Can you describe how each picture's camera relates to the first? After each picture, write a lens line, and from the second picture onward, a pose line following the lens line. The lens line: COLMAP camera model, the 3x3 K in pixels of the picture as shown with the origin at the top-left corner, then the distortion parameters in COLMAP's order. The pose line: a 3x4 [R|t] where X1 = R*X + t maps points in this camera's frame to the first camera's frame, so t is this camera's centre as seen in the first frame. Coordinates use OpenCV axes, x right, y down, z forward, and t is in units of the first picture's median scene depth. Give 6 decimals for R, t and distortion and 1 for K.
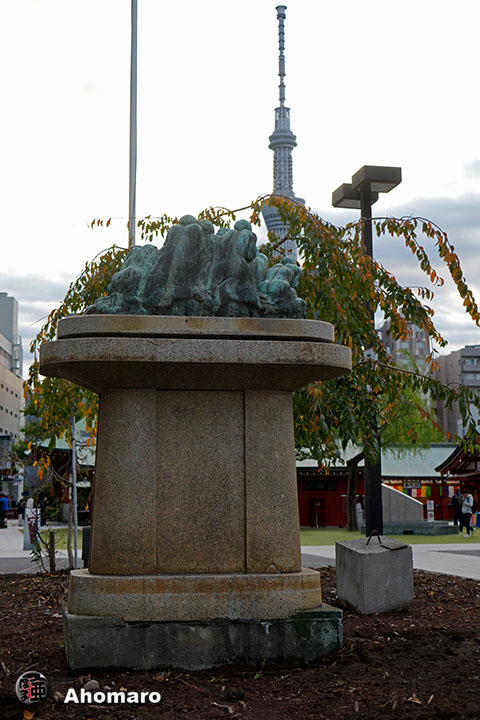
lens RADIAL K [[1160.8, 0, 239.8], [0, 1160.8, 360.2], [0, 0, 1]] dist [-0.015212, 0.000000]
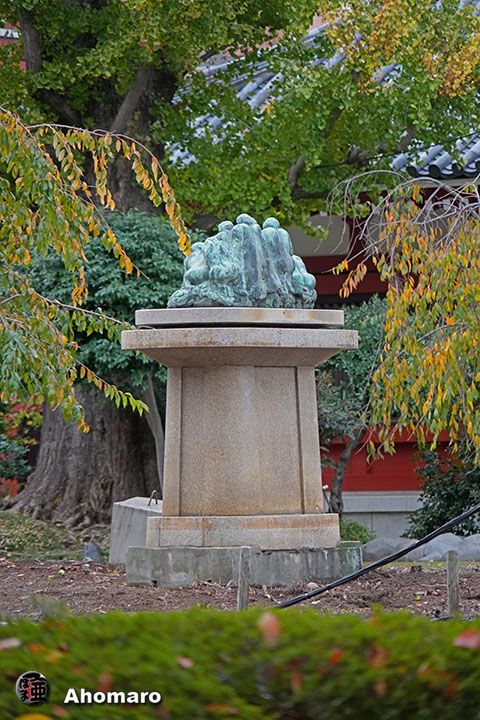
lens RADIAL K [[4966.7, 0, 240.0], [0, 4966.7, 360.0], [0, 0, 1]] dist [-0.069027, 0.000000]
pose [[0.733753, 0.006192, 0.679388, -3.732414], [-0.071865, 0.995056, 0.068546, -0.348201], [-0.675605, -0.099120, 0.730571, -2.888479]]
